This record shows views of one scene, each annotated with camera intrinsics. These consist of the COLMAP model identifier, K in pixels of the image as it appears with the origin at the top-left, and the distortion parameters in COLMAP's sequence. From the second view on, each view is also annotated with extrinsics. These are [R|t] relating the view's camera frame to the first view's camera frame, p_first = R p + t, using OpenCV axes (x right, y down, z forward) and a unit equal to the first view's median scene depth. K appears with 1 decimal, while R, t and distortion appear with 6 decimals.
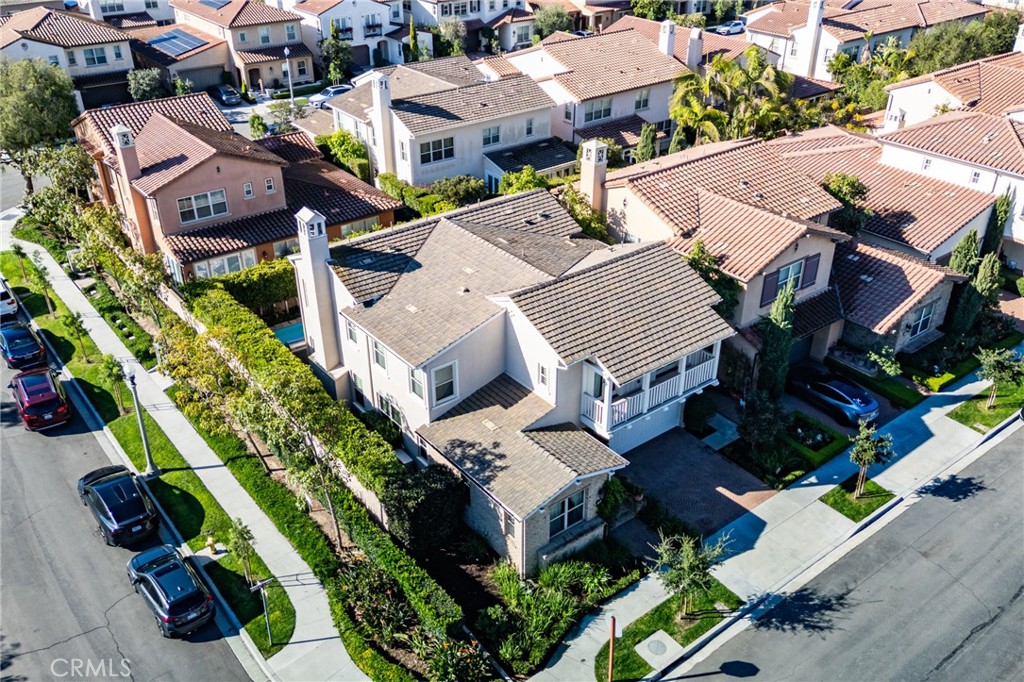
lens RADIAL K [[894.4, 0, 510.1], [0, 894.4, 344.2], [0, 0, 1]] dist [0.049764, -0.020139]
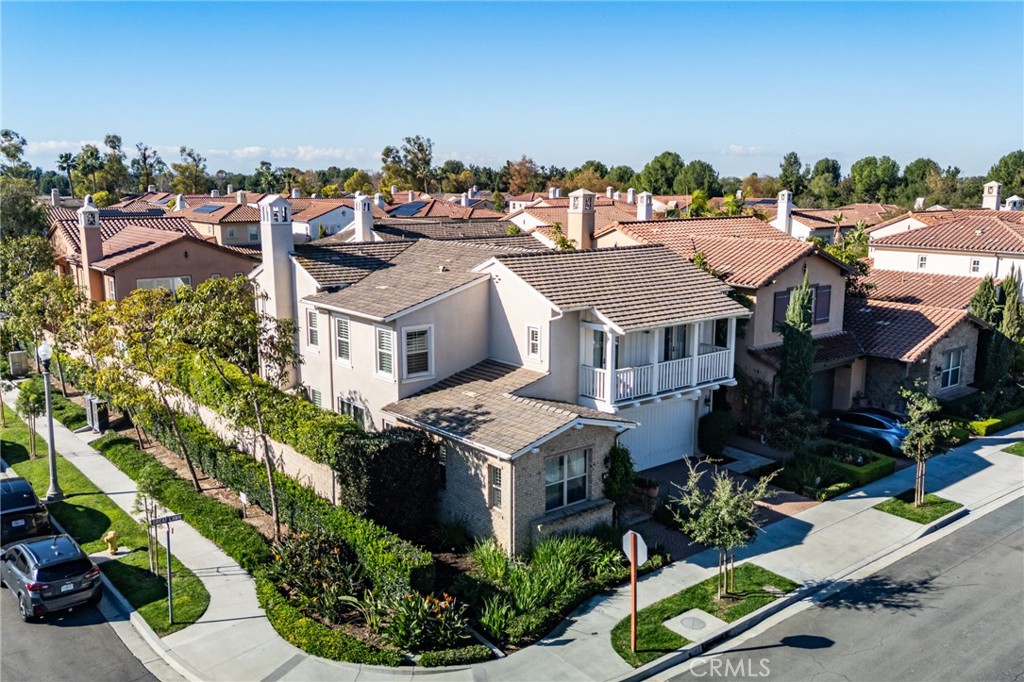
lens RADIAL K [[894.4, 0, 510.8], [0, 894.4, 339.7], [0, 0, 1]] dist [0.049764, -0.020139]
pose [[0.999766, 0.000215, 0.021646, -0.003230], [0.007089, 0.941560, -0.336770, 0.320672], [-0.020453, 0.336844, 0.941338, 0.195402]]
